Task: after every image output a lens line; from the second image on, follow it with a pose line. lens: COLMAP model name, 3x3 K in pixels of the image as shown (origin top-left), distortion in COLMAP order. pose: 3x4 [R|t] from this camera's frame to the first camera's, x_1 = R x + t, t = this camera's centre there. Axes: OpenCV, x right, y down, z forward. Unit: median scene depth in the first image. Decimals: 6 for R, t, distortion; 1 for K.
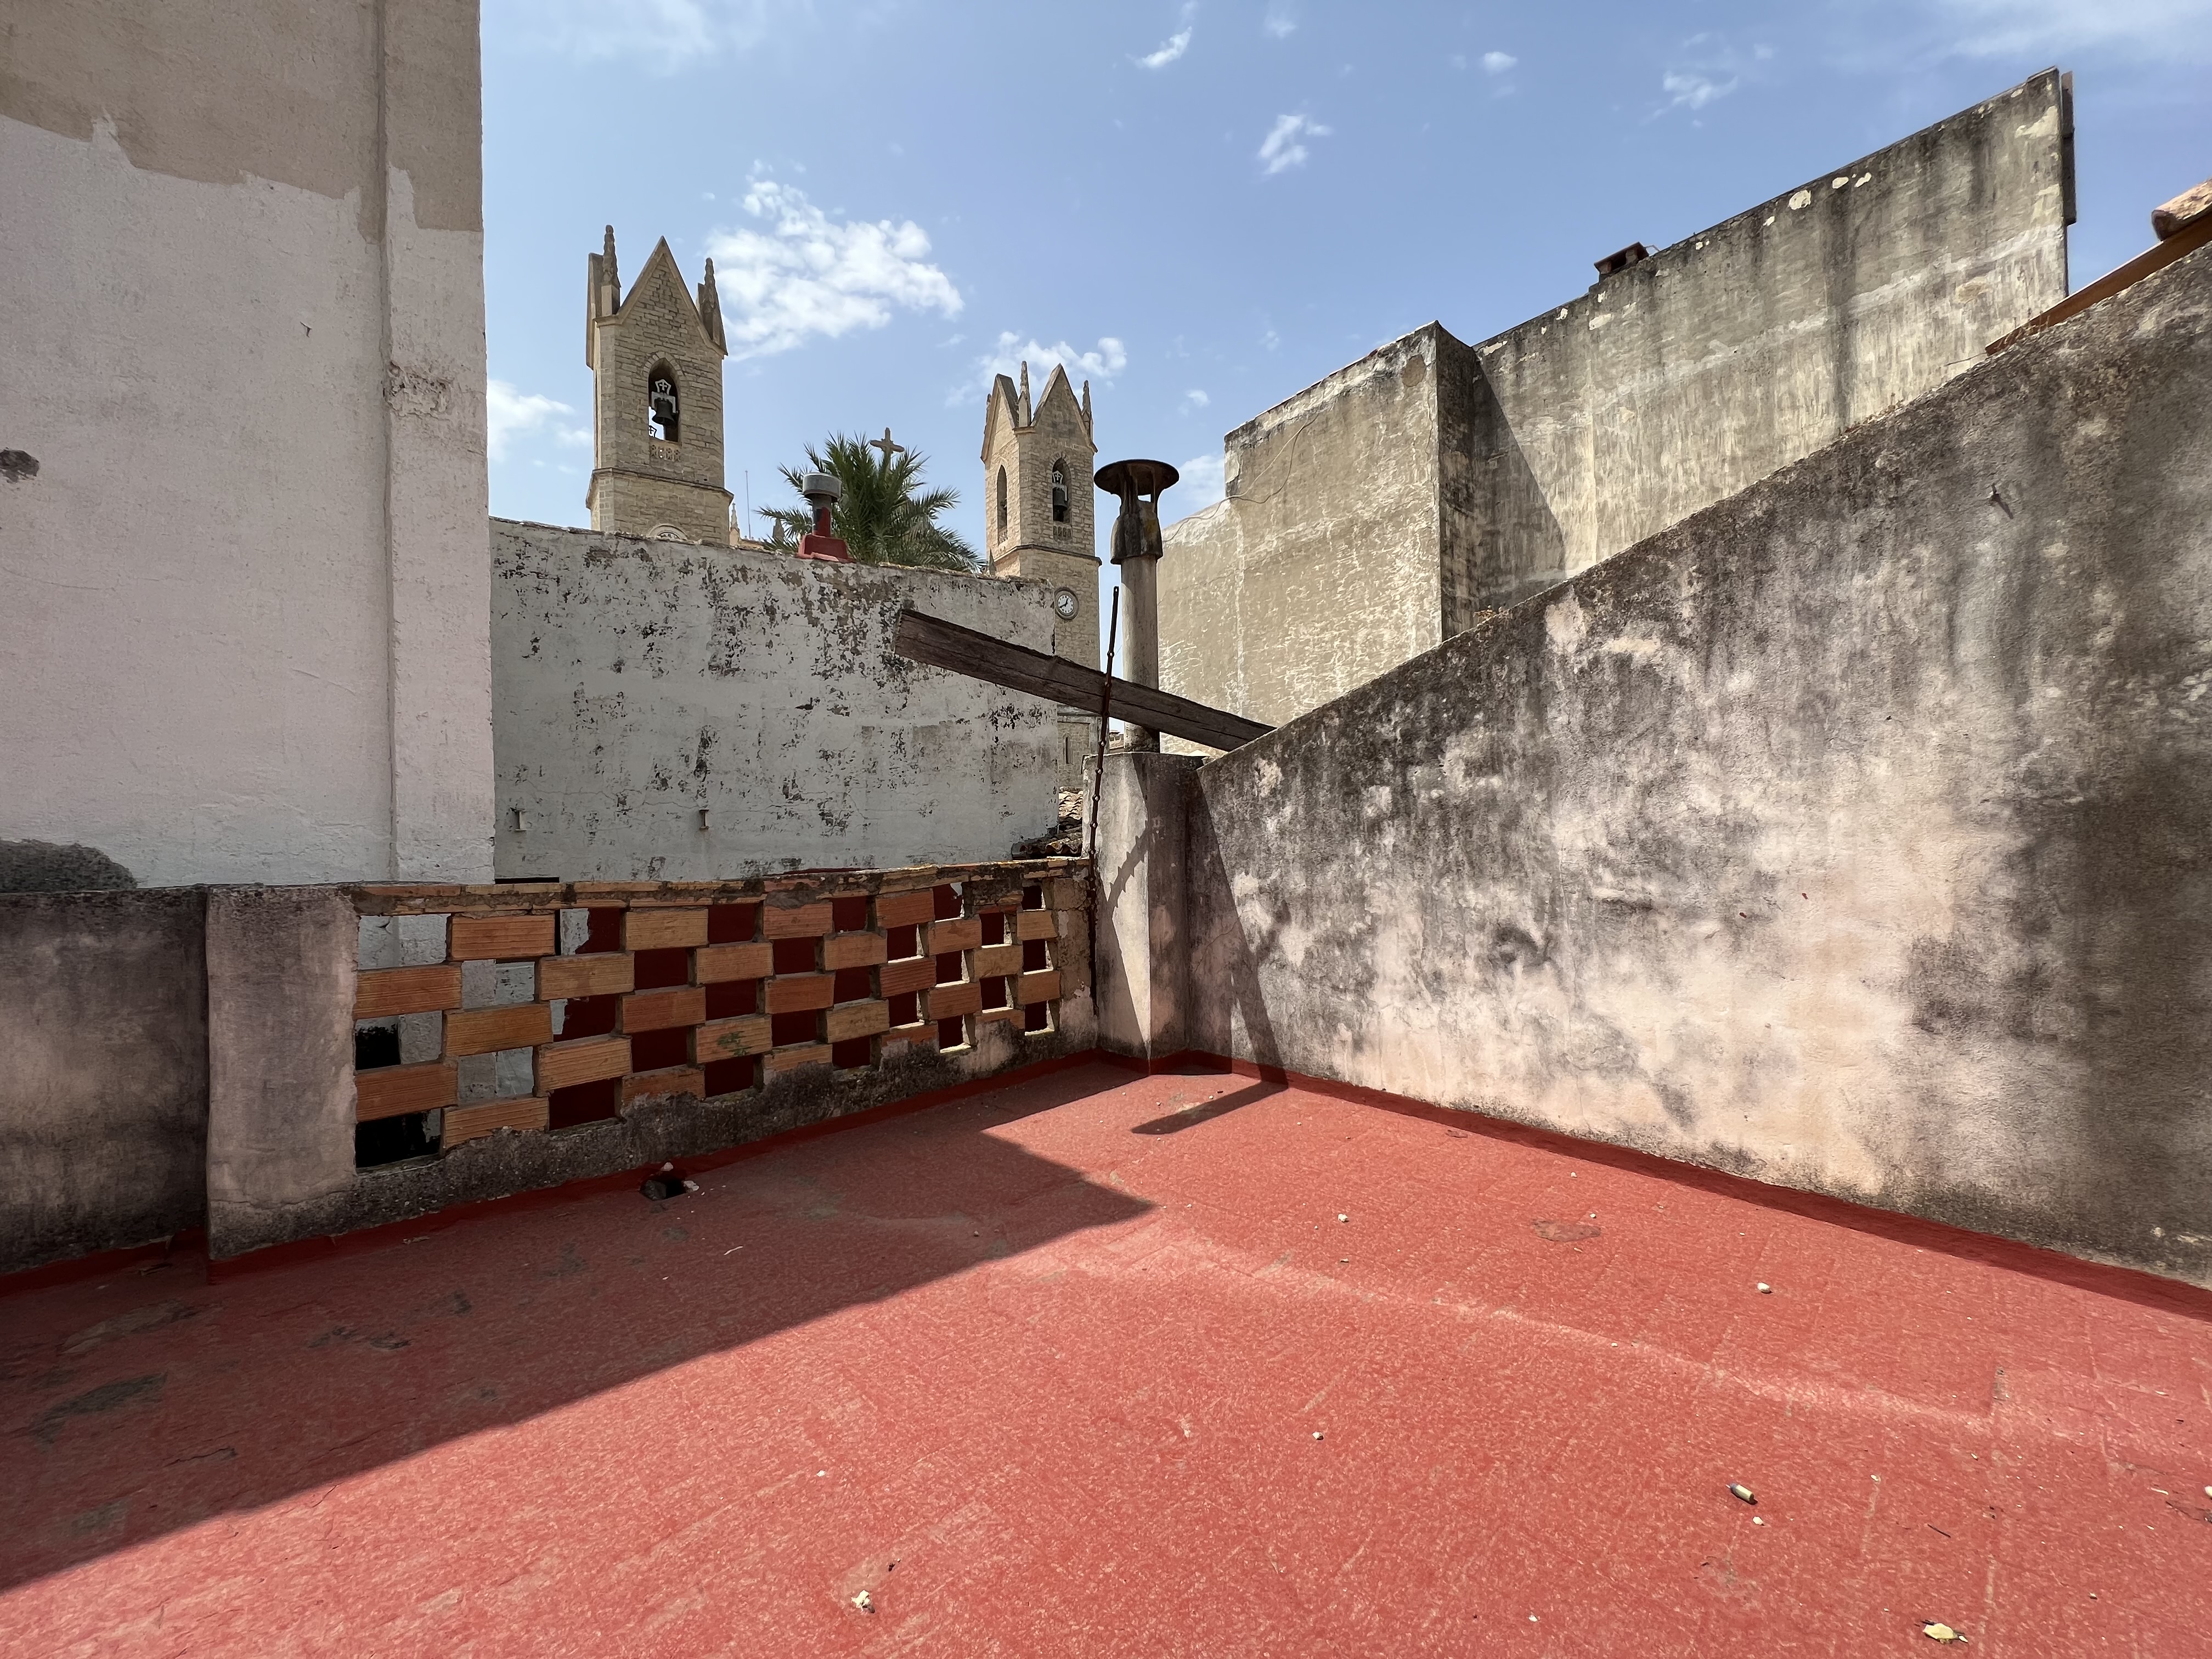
lens RADIAL K [[886.7, 0, 1104.0], [0, 886.7, 831.8], [0, 0, 1]] dist [-0.002768, 0.000350]
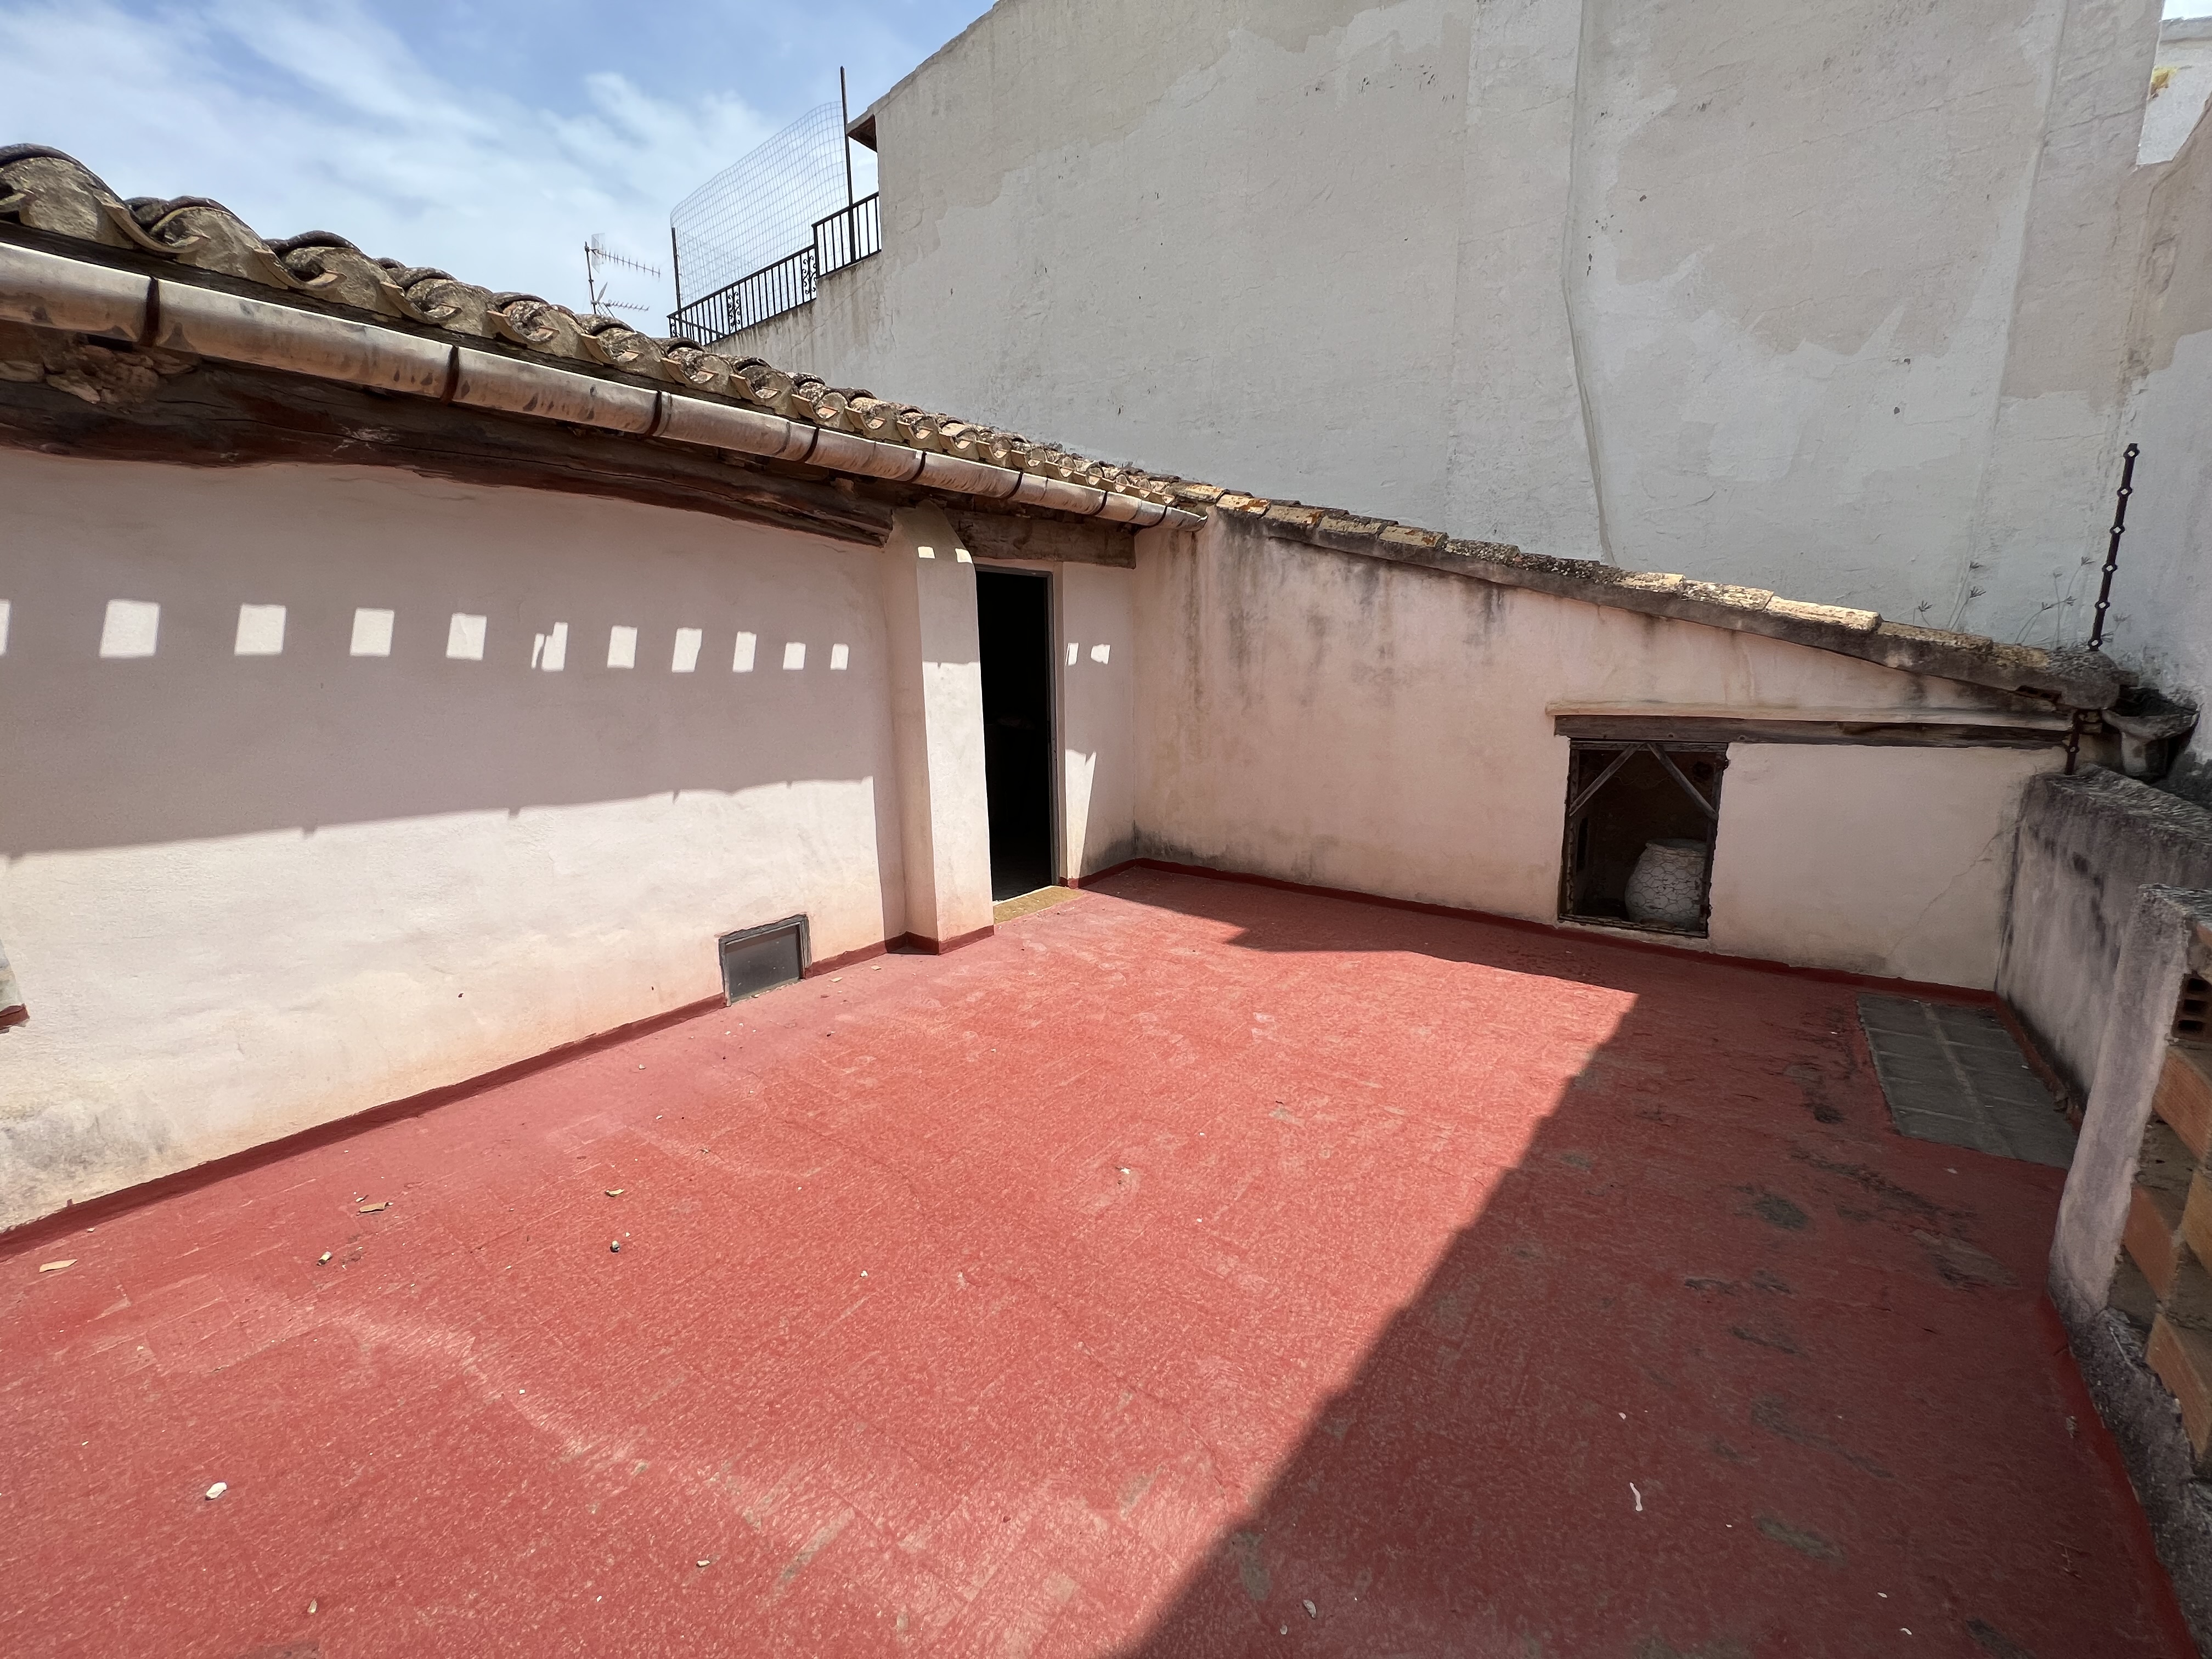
lens RADIAL K [[886.7, 0, 1104.0], [0, 886.7, 831.8], [0, 0, 1]] dist [-0.002768, 0.000350]
pose [[-0.977756, 0.070296, -0.197617, 0.081400], [0.033019, 0.982005, 0.185947, -0.187941], [0.207132, 0.175286, -0.962482, 1.832439]]
